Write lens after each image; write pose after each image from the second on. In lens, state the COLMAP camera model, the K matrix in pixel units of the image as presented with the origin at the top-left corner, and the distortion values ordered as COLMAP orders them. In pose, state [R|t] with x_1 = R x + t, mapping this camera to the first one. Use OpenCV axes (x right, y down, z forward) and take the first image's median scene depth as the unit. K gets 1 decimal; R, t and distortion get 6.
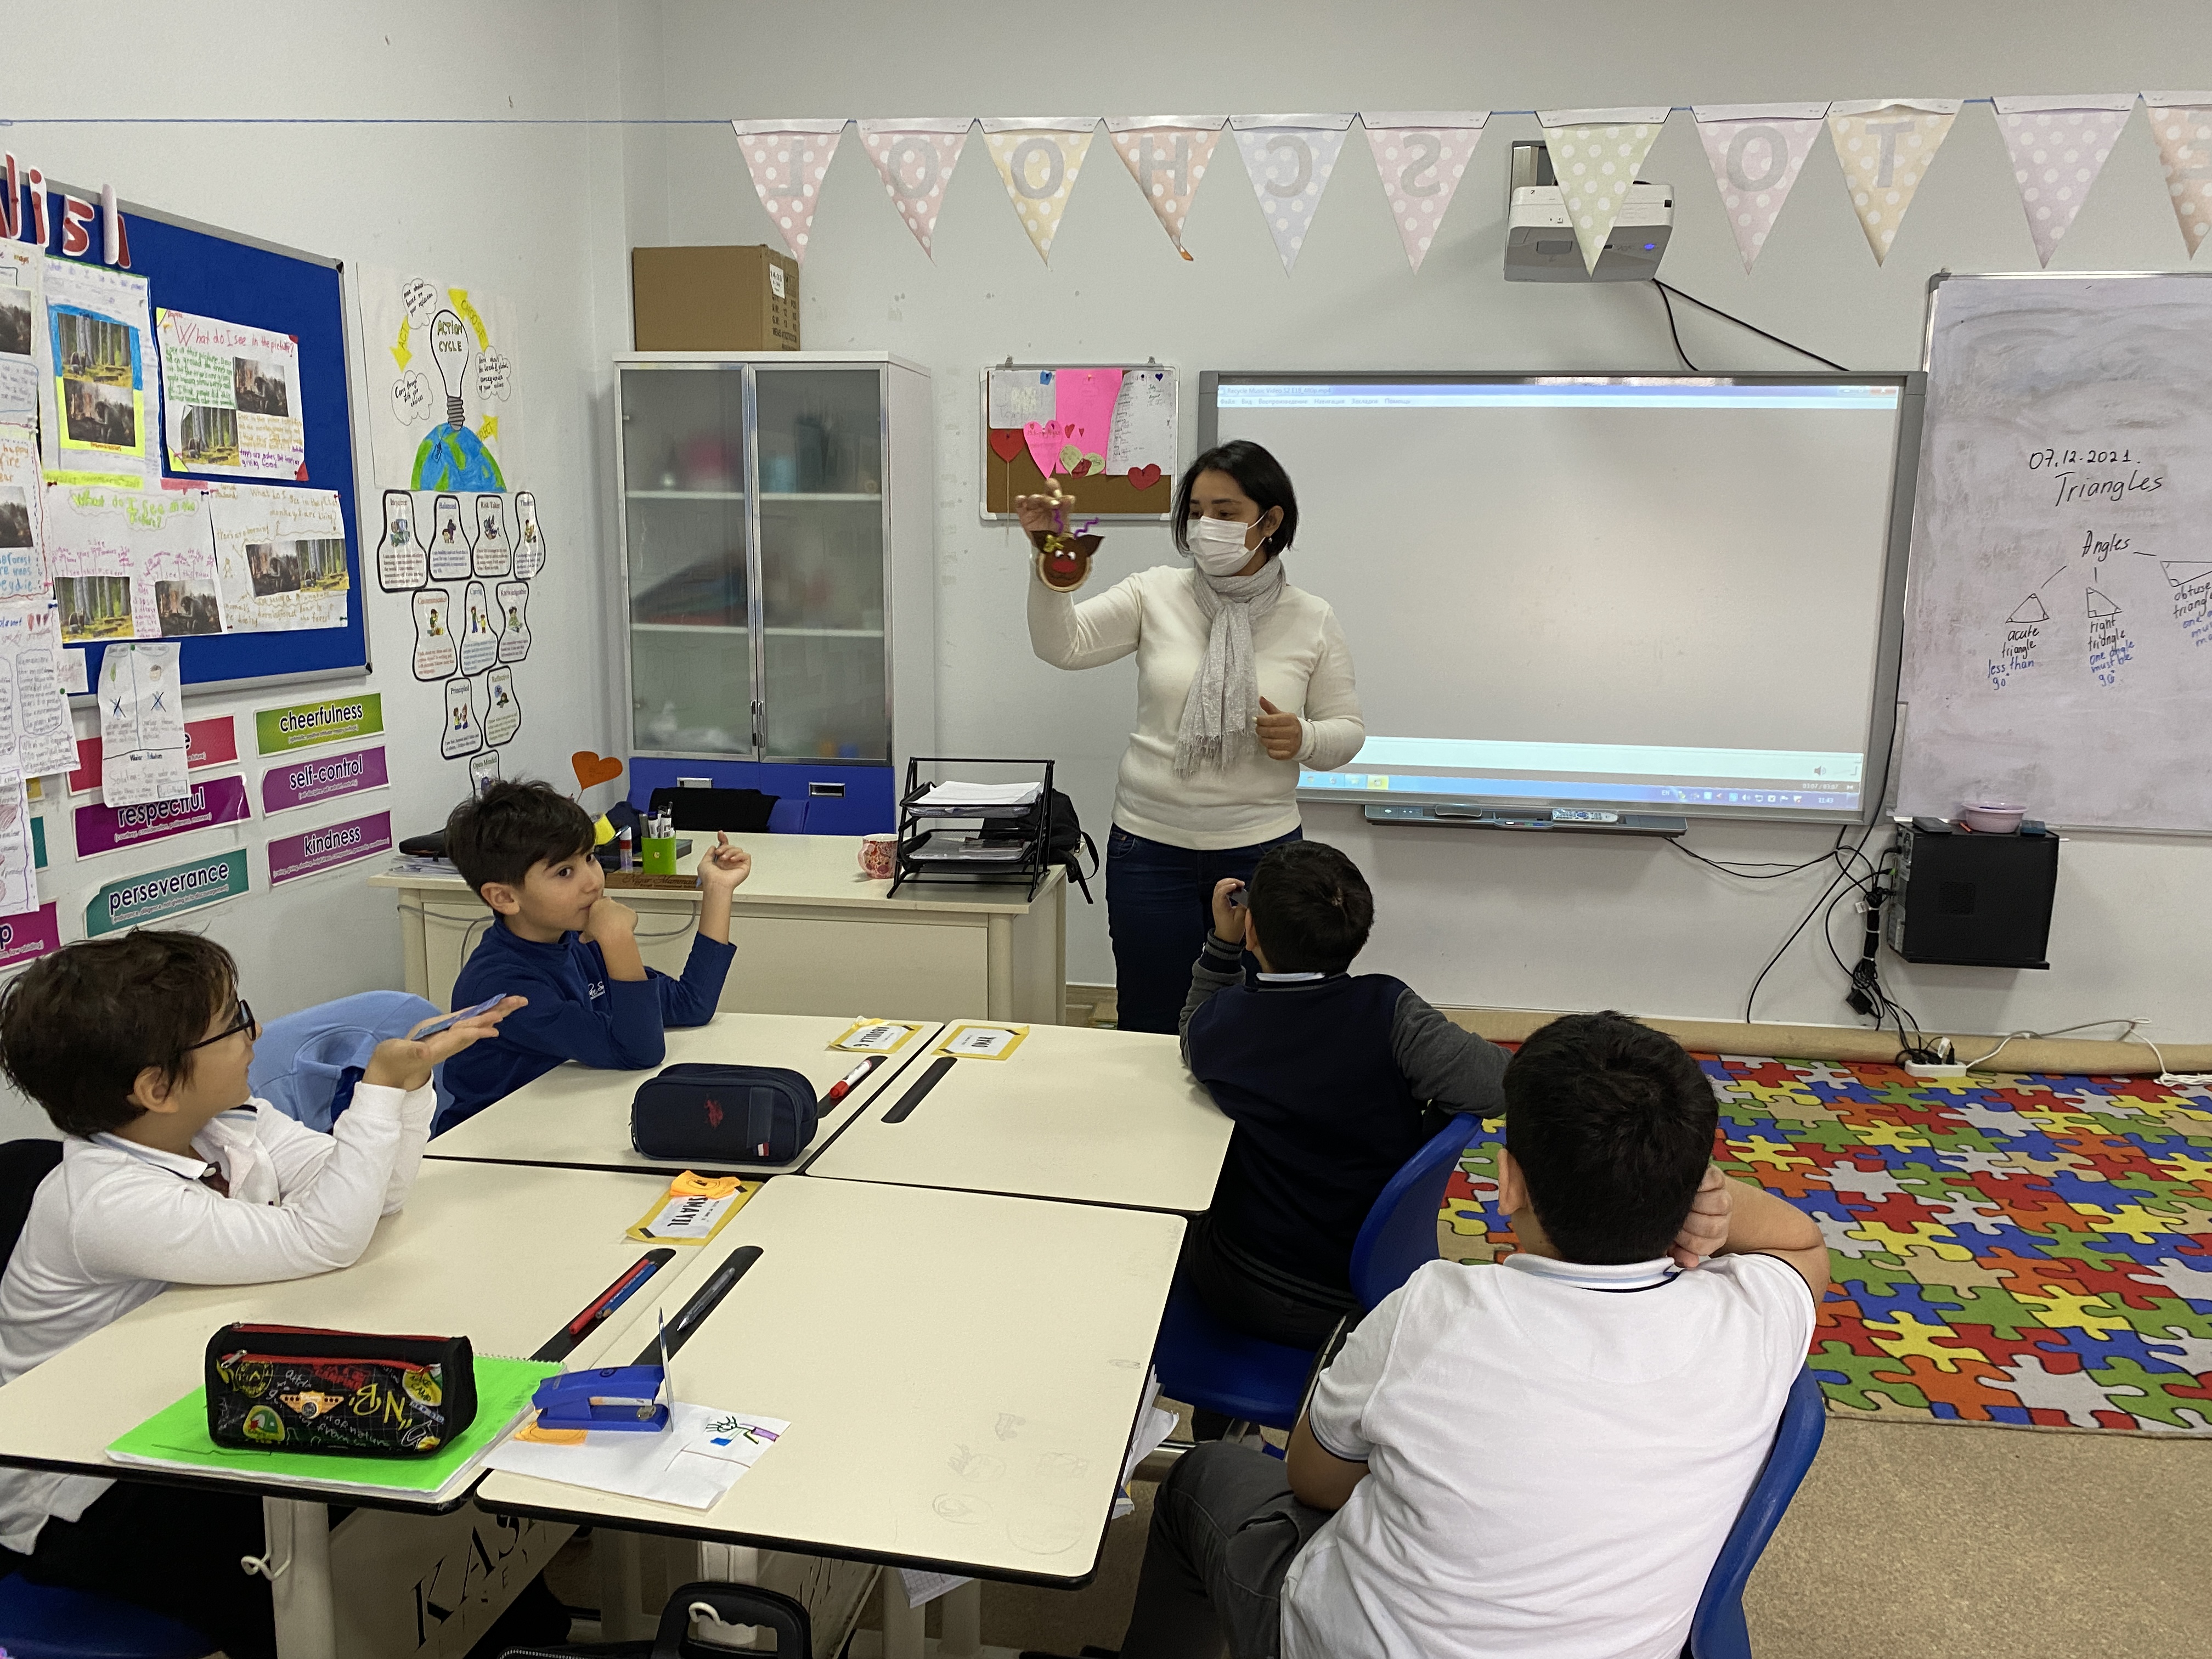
lens RADIAL K [[1663.6, 0, 1106.0], [0, 1663.6, 829.5], [0, 0, 1]] dist [0.061178, -0.071134]
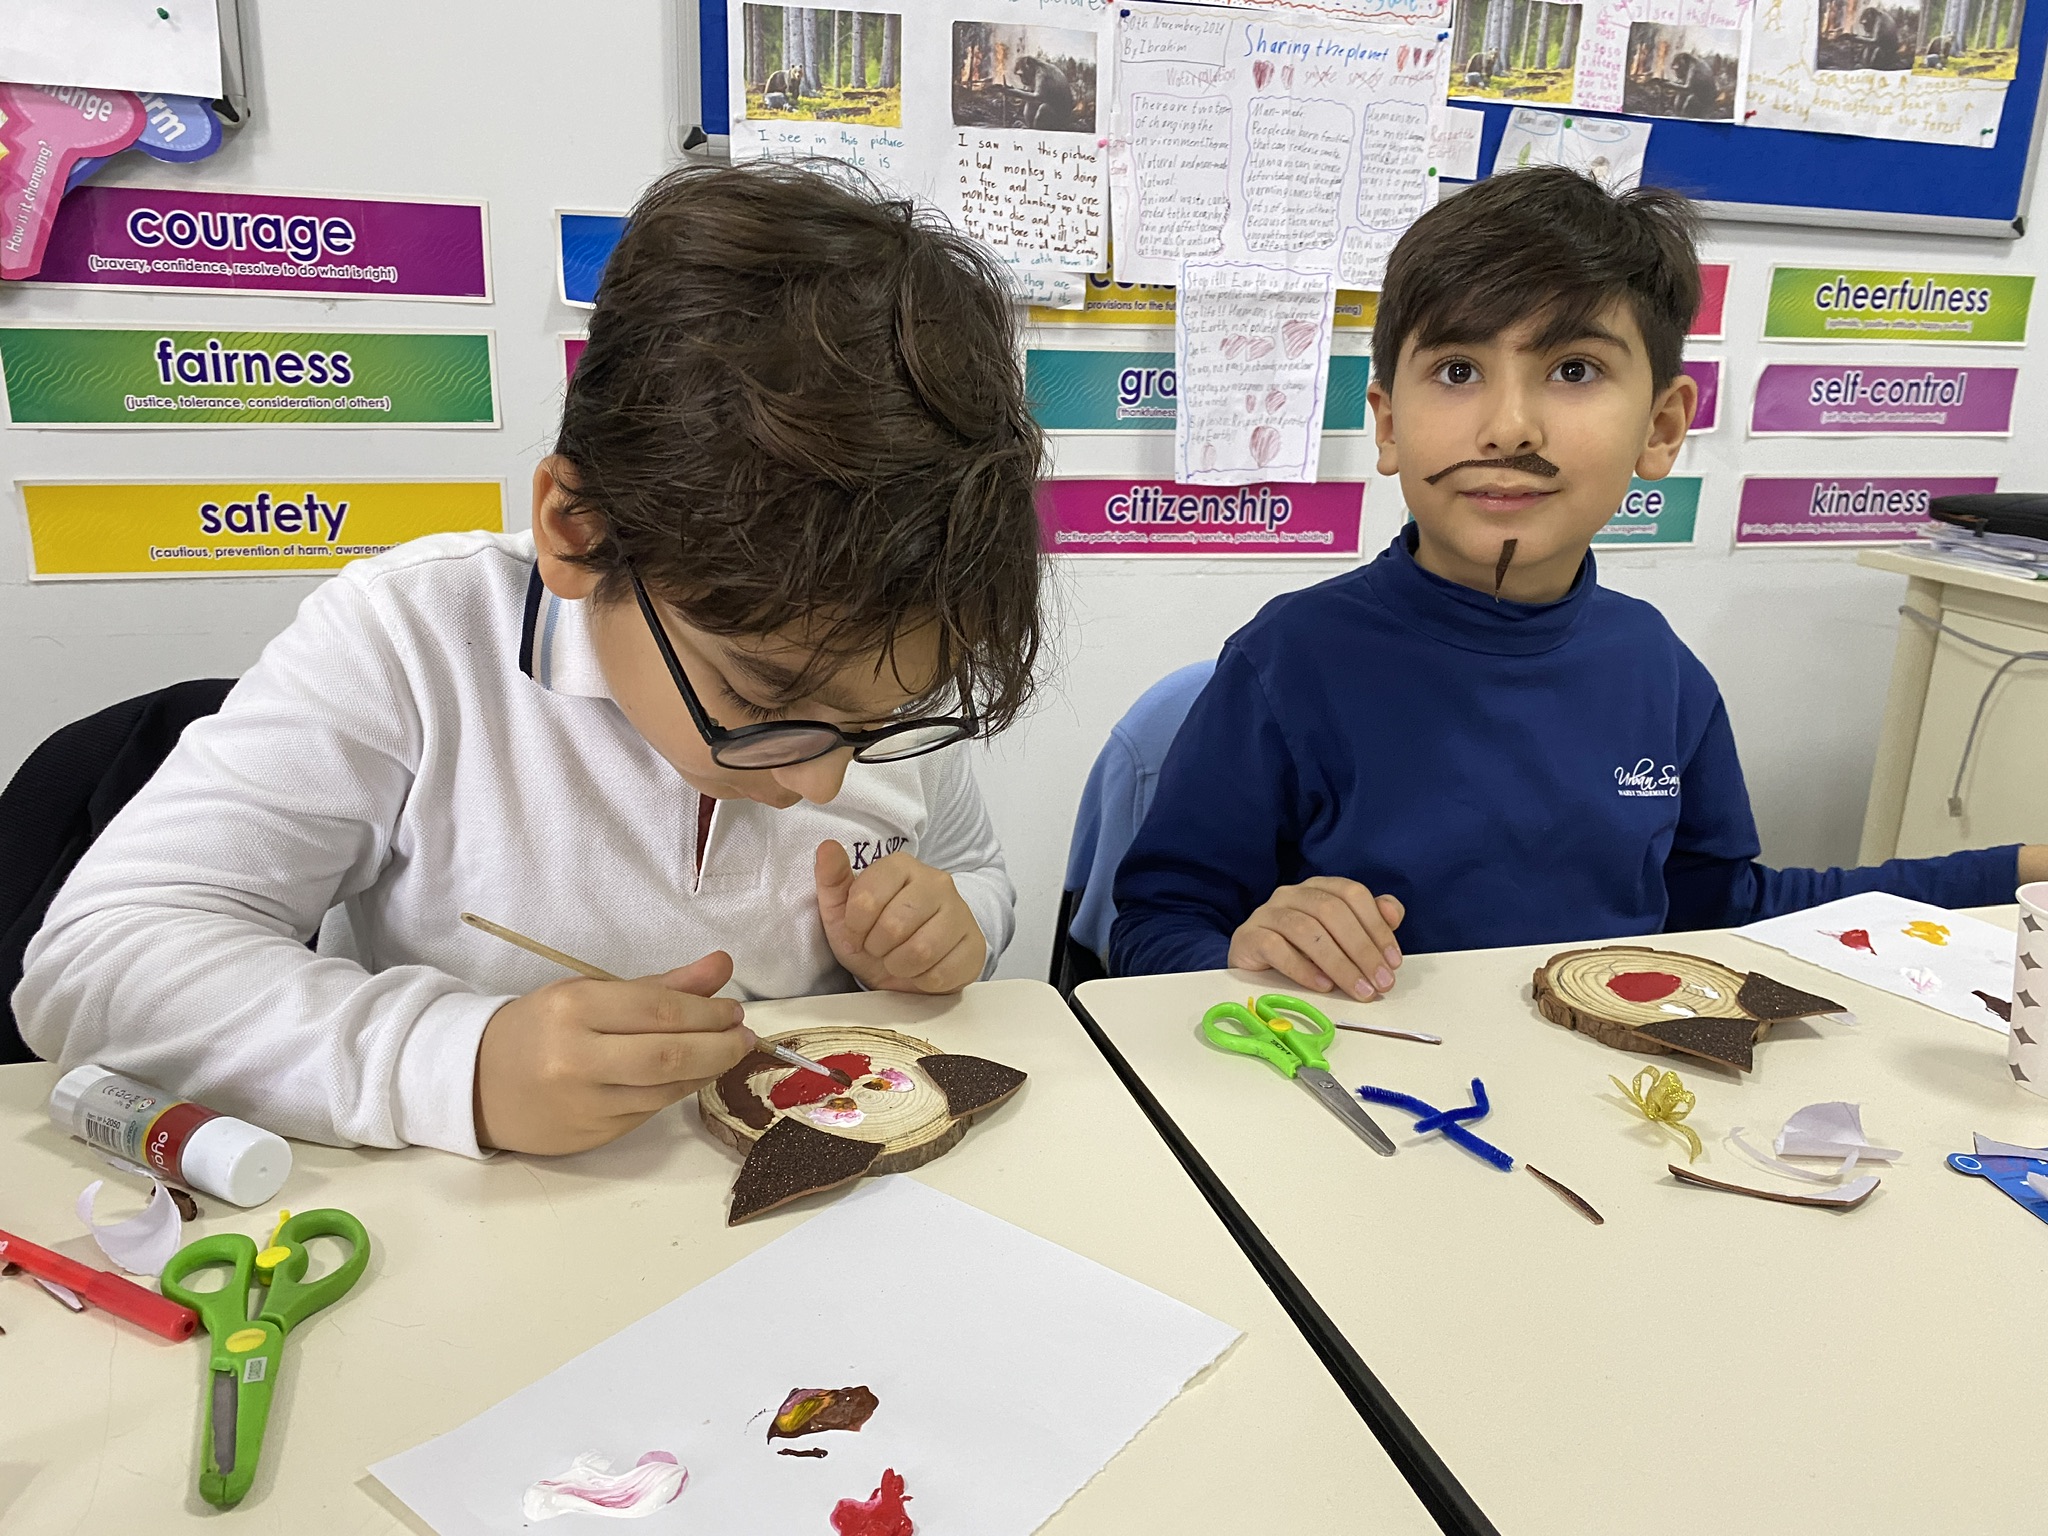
lens RADIAL K [[1562.6, 0, 1019.2], [0, 1562.6, 742.1], [0, 0, 1]] dist [-0.000062, -0.000822]
pose [[0.435130, 0.244224, -0.866612, -0.075151], [-0.177221, 0.966912, 0.183506, 0.045778], [0.882754, 0.073733, 0.464014, 0.486886]]
